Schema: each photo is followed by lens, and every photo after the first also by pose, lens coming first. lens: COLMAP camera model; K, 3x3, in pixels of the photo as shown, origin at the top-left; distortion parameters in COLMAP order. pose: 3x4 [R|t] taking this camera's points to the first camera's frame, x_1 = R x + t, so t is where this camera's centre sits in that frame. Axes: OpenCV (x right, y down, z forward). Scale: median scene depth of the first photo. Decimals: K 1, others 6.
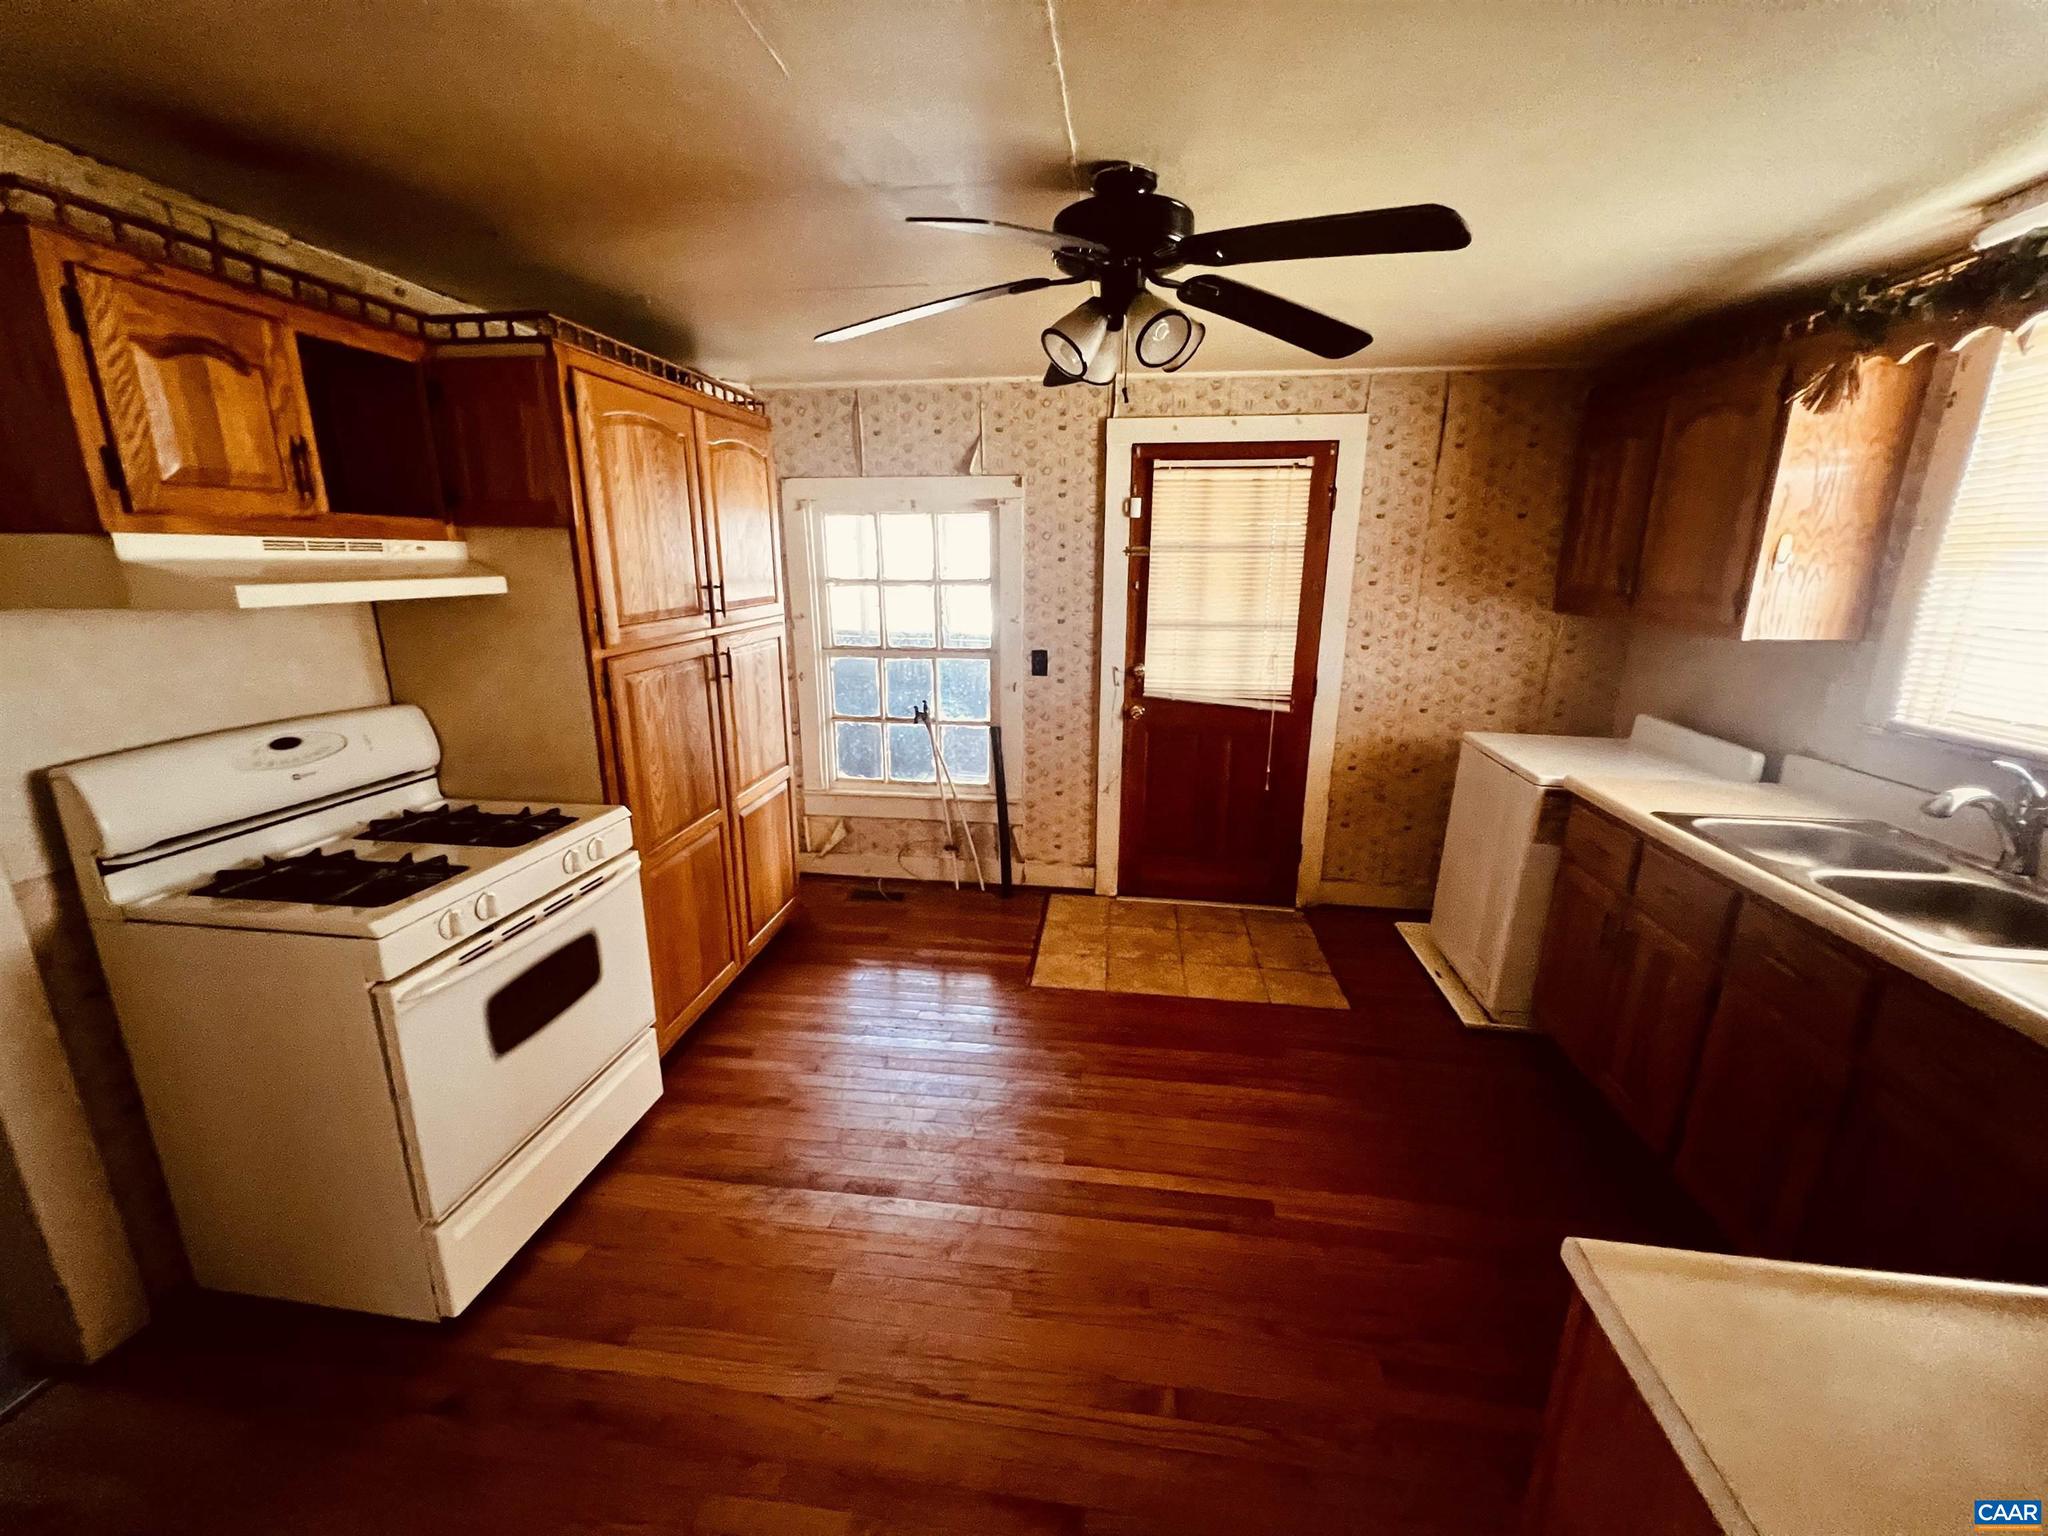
lens RADIAL K [[820.7, 0, 1024.0], [0, 820.7, 768.0], [0, 0, 1]] dist [0.000263, -0.000048]
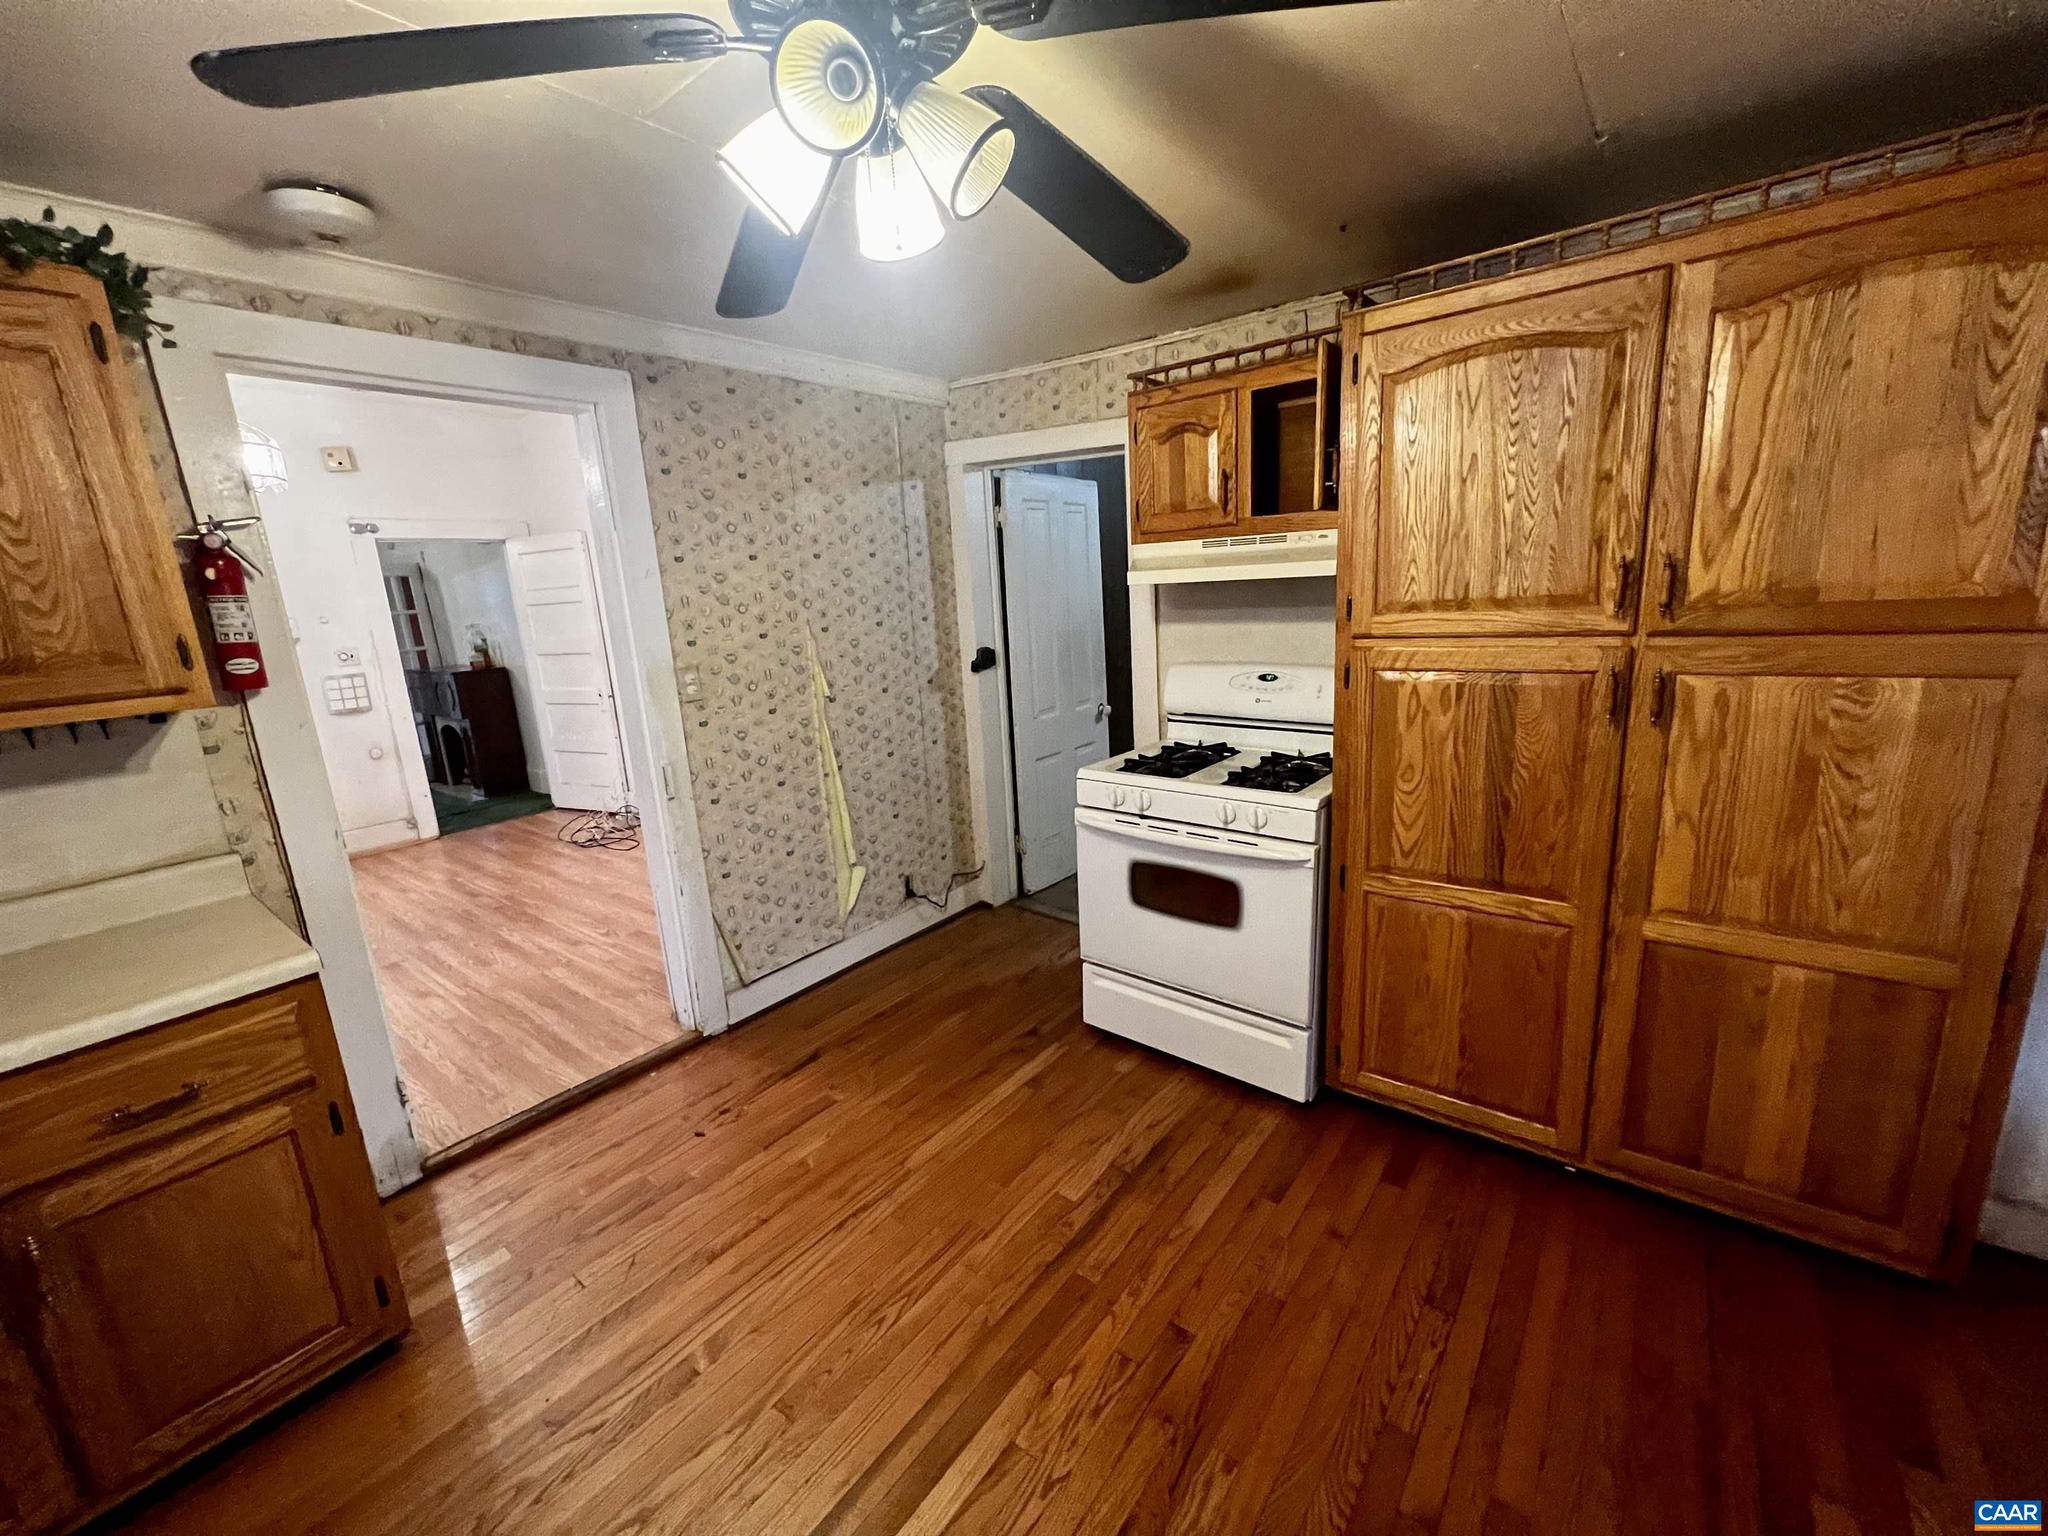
lens RADIAL K [[815.5, 0, 1024.0], [0, 815.5, 768.0], [0, 0, 1]] dist [-0.007326, -0.000066]
pose [[-0.503660, 0.216617, -0.836303, 0.615353], [-0.164336, 0.926354, 0.338913, -0.329140], [0.848127, 0.308132, -0.430969, 1.431989]]
